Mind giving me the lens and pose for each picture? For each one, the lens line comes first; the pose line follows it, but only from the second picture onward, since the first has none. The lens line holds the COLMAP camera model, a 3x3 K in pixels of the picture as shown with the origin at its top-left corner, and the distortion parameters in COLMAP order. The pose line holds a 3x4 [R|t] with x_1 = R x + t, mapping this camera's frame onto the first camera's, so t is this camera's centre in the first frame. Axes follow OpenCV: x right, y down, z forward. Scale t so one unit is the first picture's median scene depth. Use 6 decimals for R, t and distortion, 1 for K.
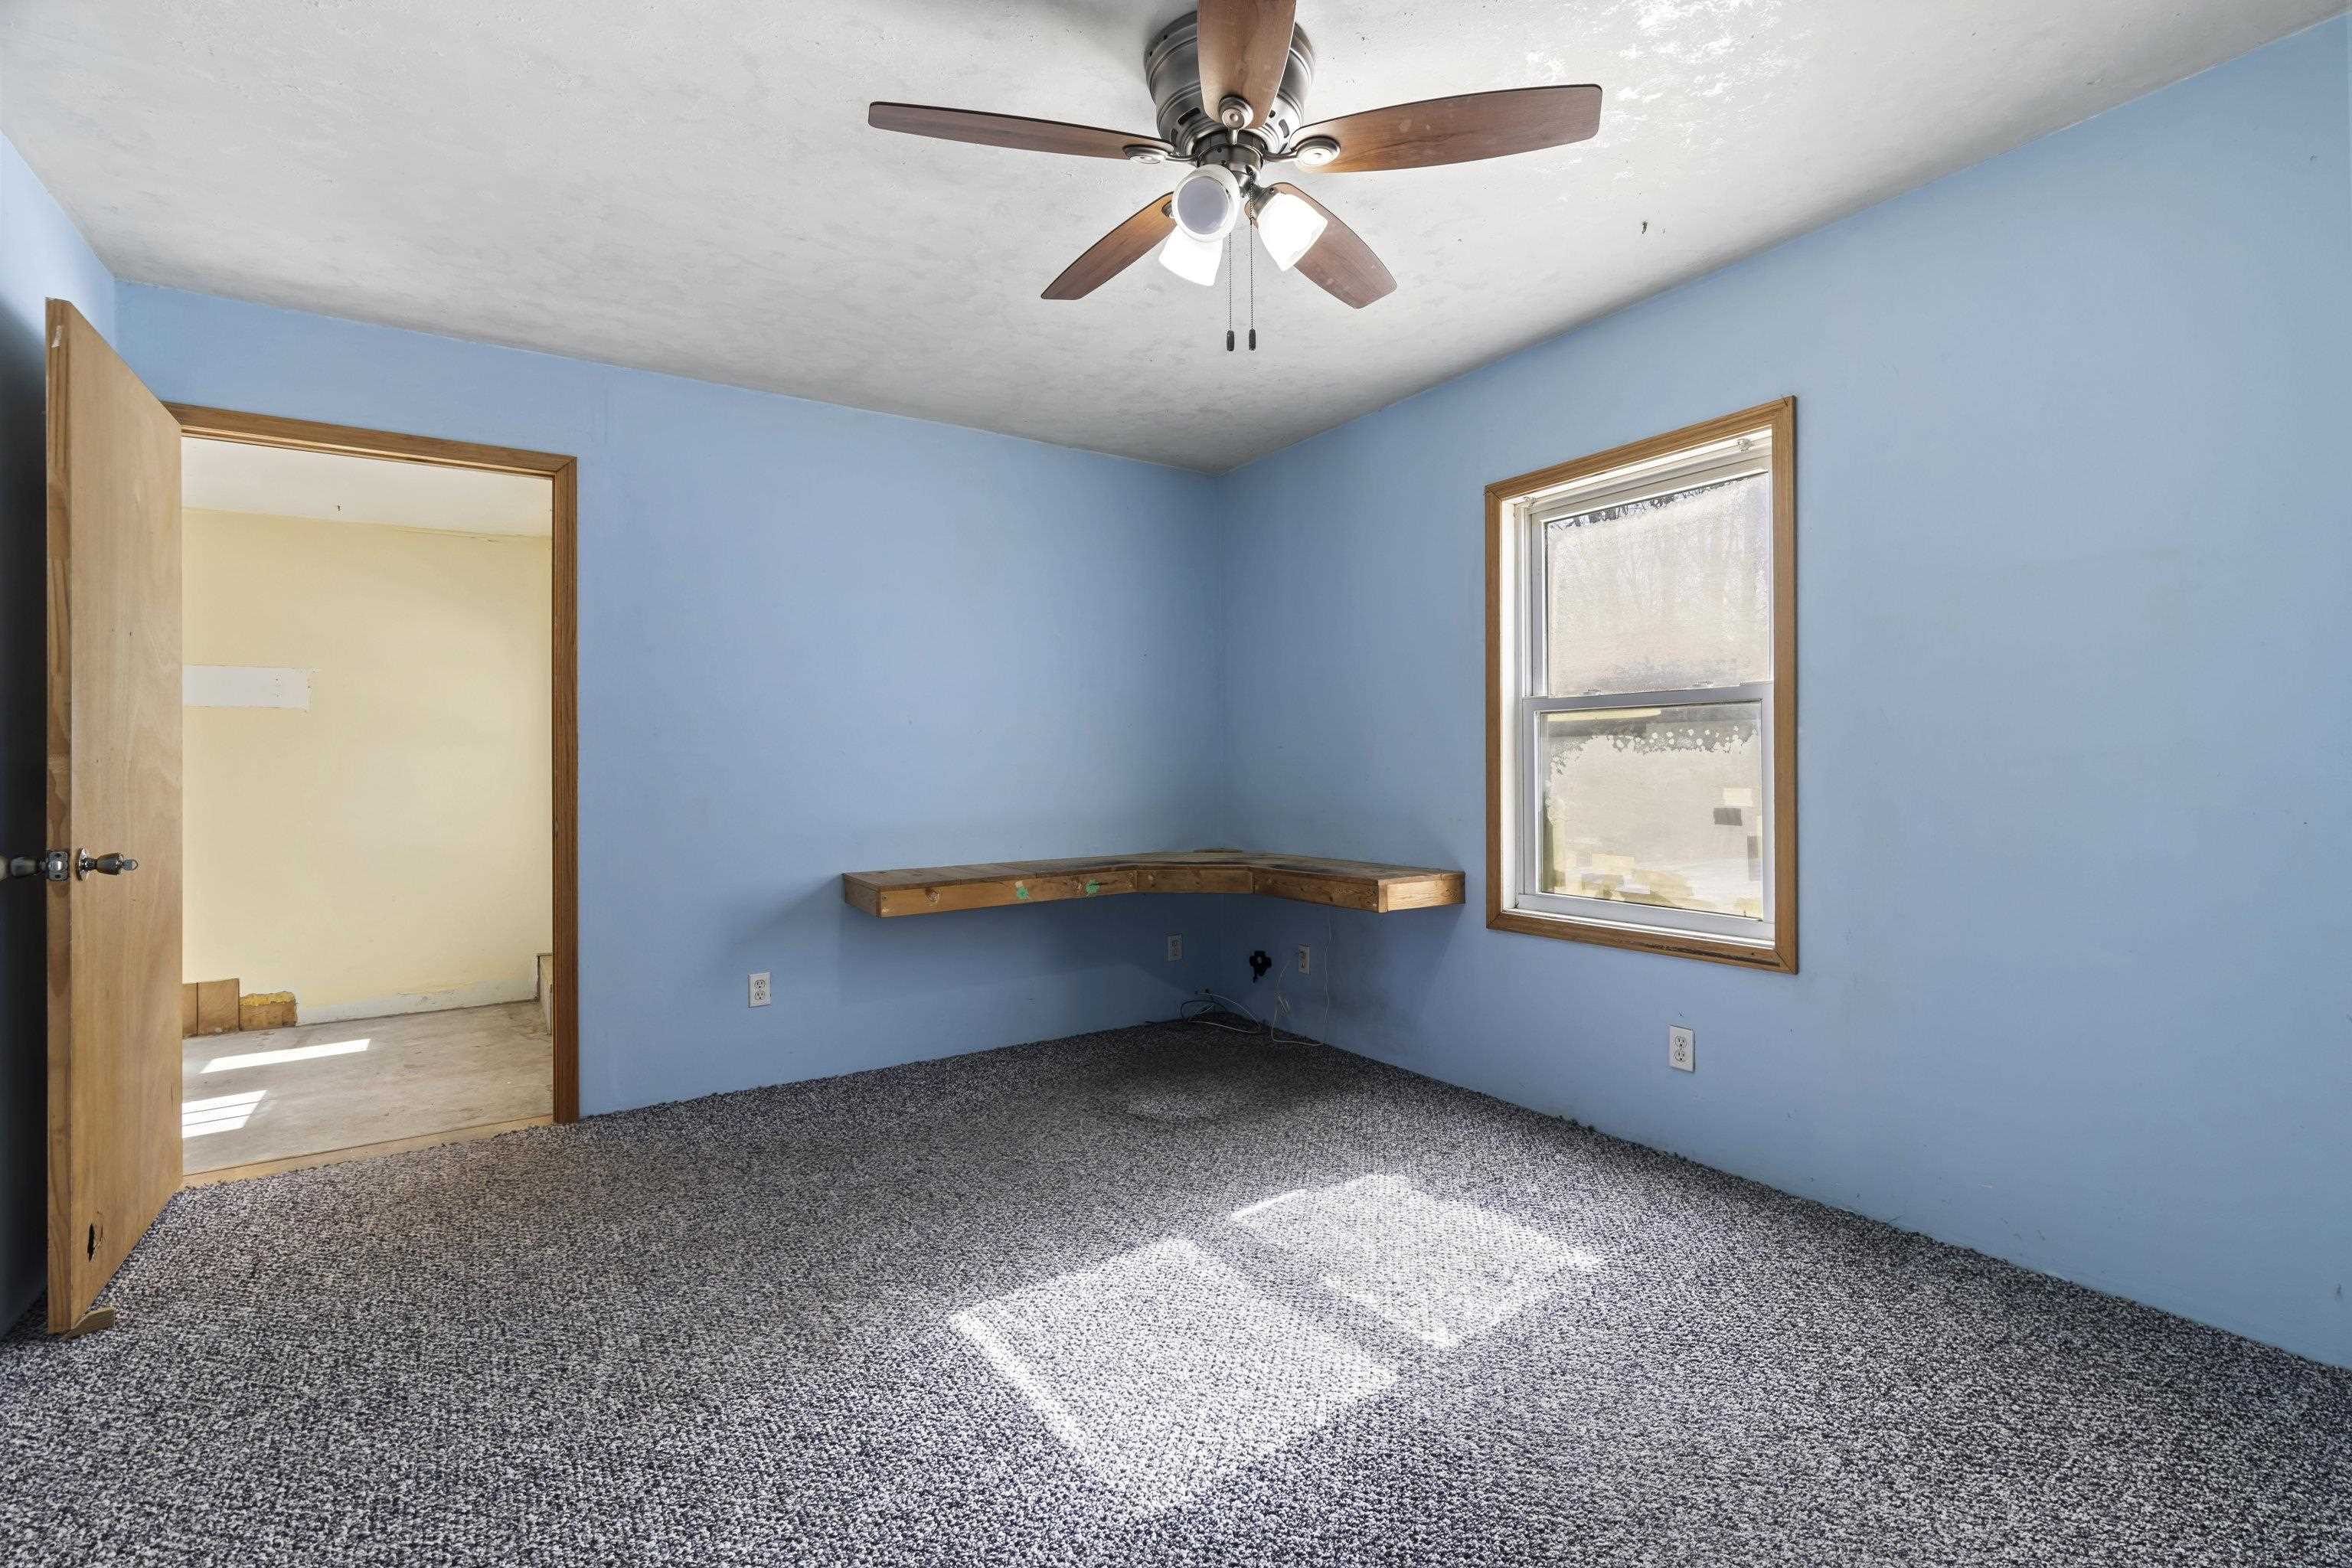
lens RADIAL K [[1085.8, 0, 1171.2], [0, 1085.8, 765.3], [0, 0, 1]] dist [-0.000020, 0.000403]
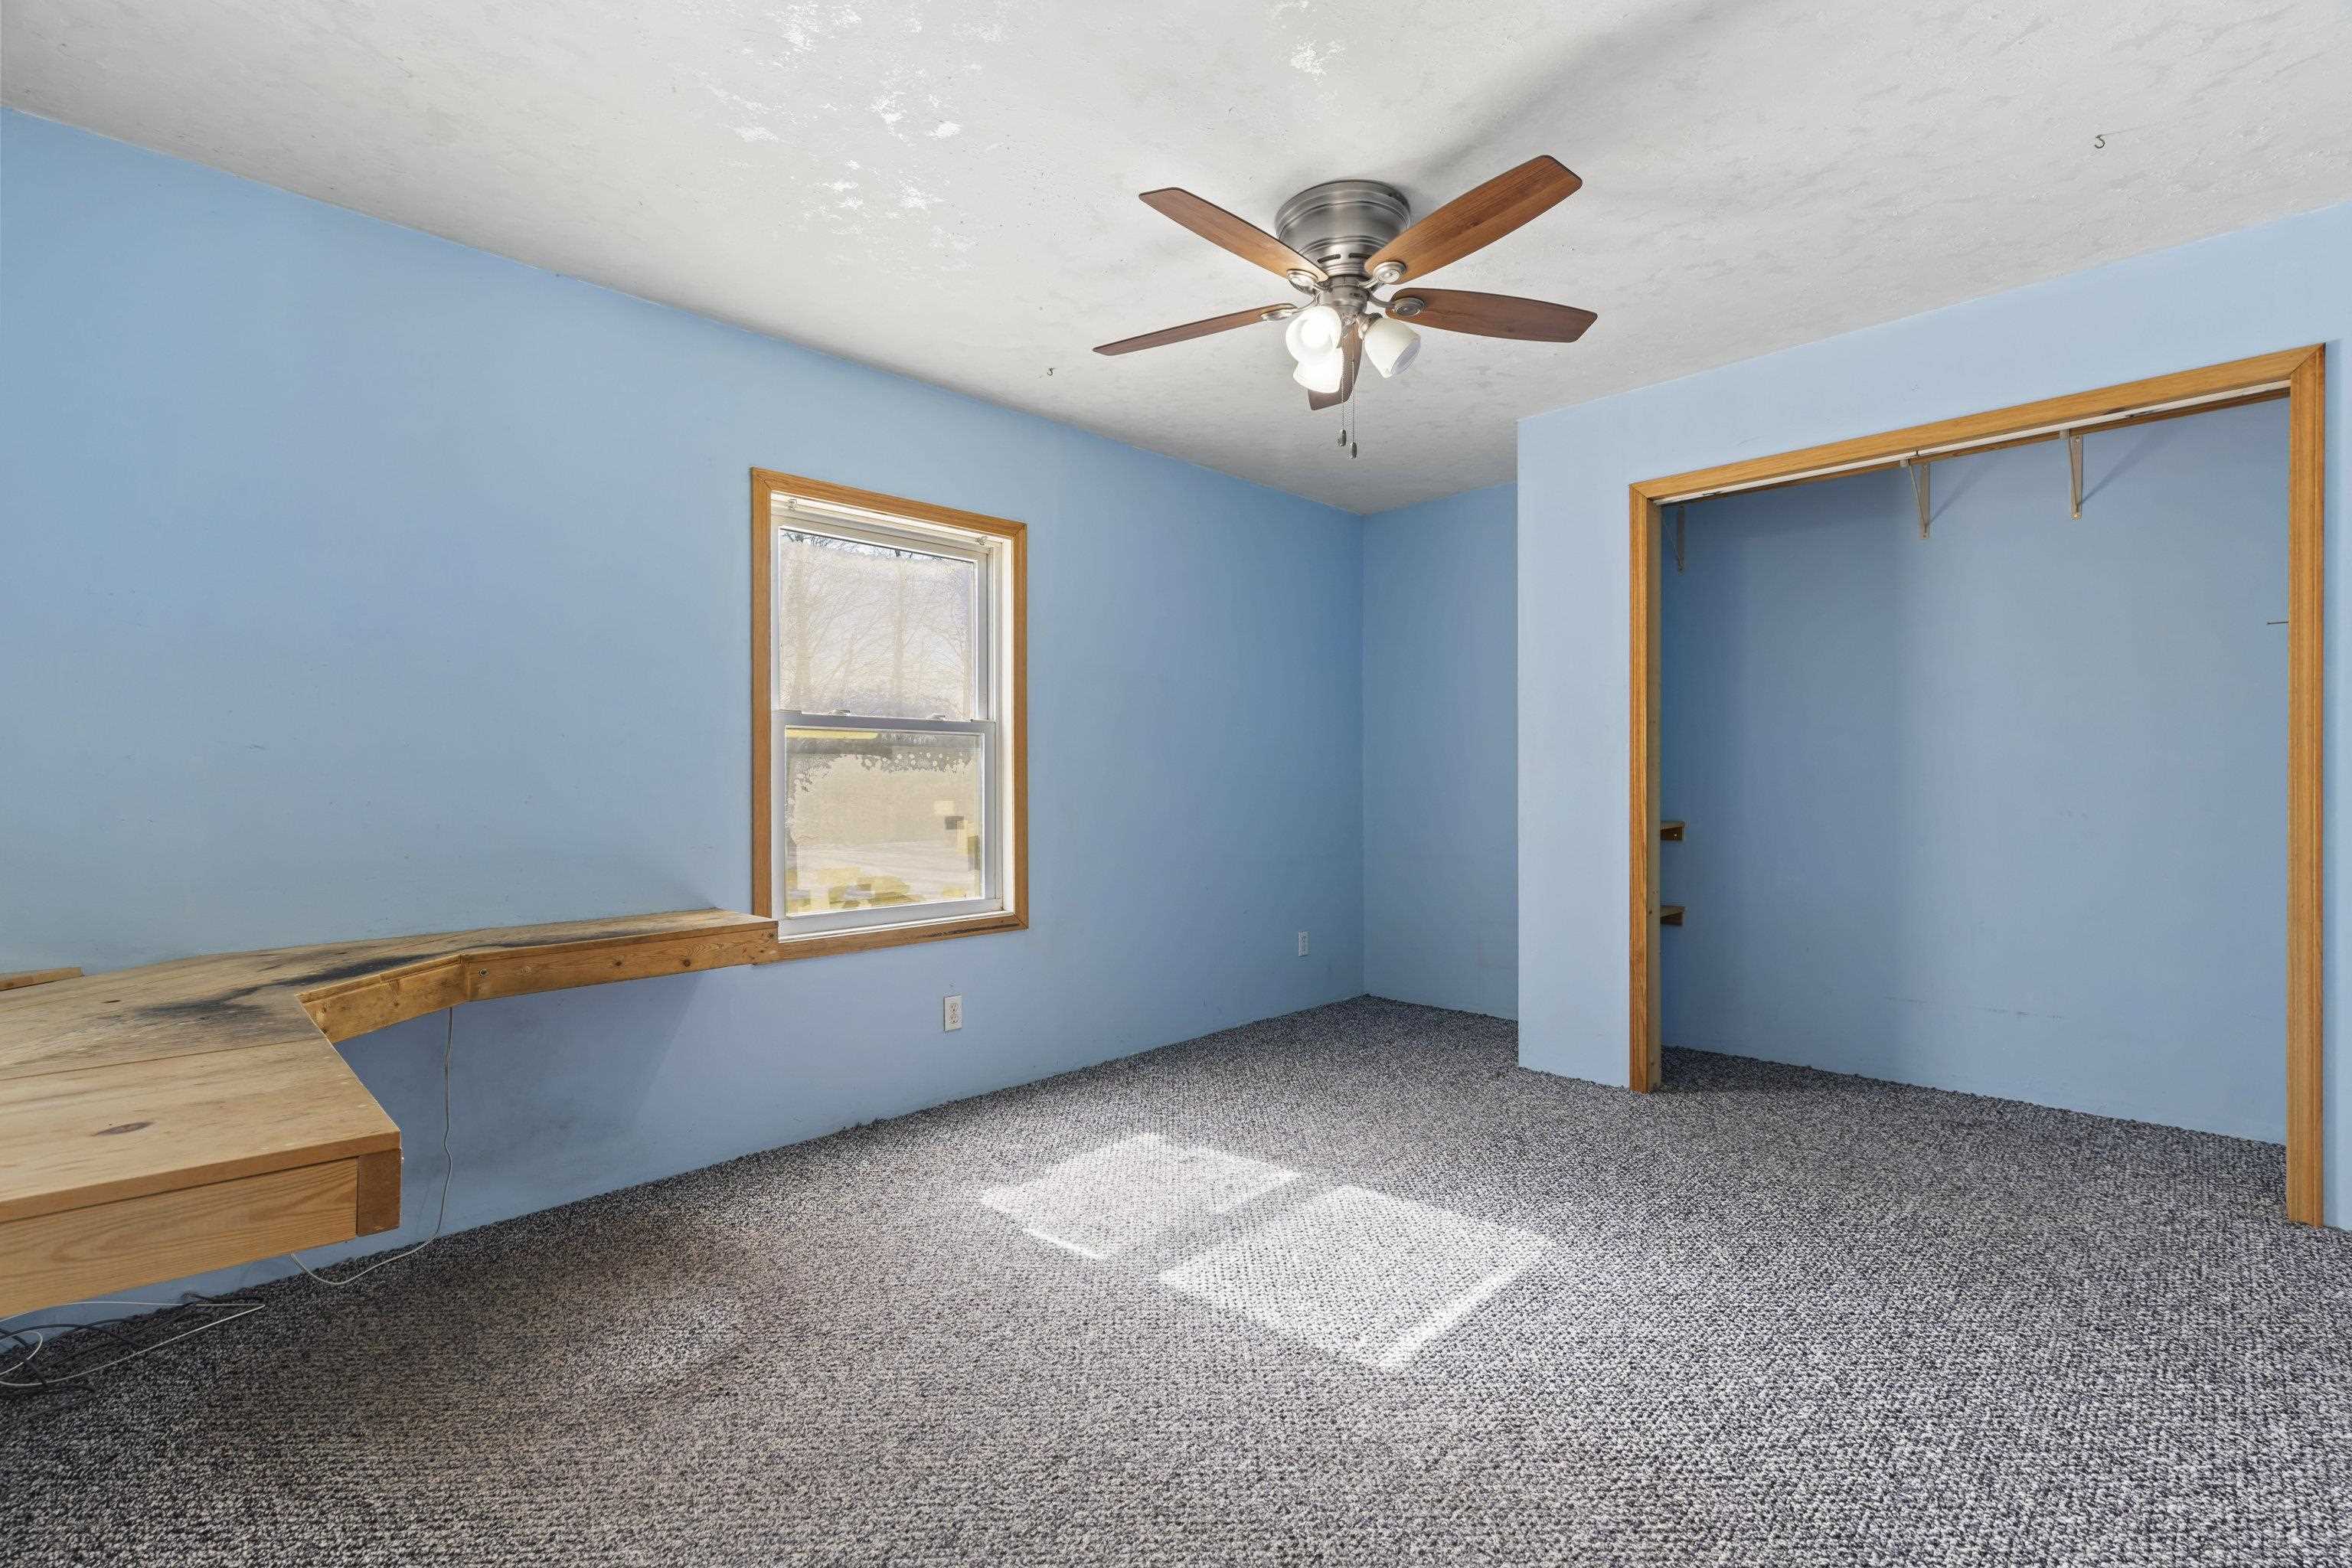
lens RADIAL K [[1147.7, 0, 1146.5], [0, 1147.7, 794.9], [0, 0, 1]] dist [0.002338, 0.000361]
pose [[-0.246489, 0.000732, 0.969145, -0.841669], [0.009486, 0.999954, 0.001658, 0.014492], [-0.969099, 0.009602, -0.246485, 1.105669]]
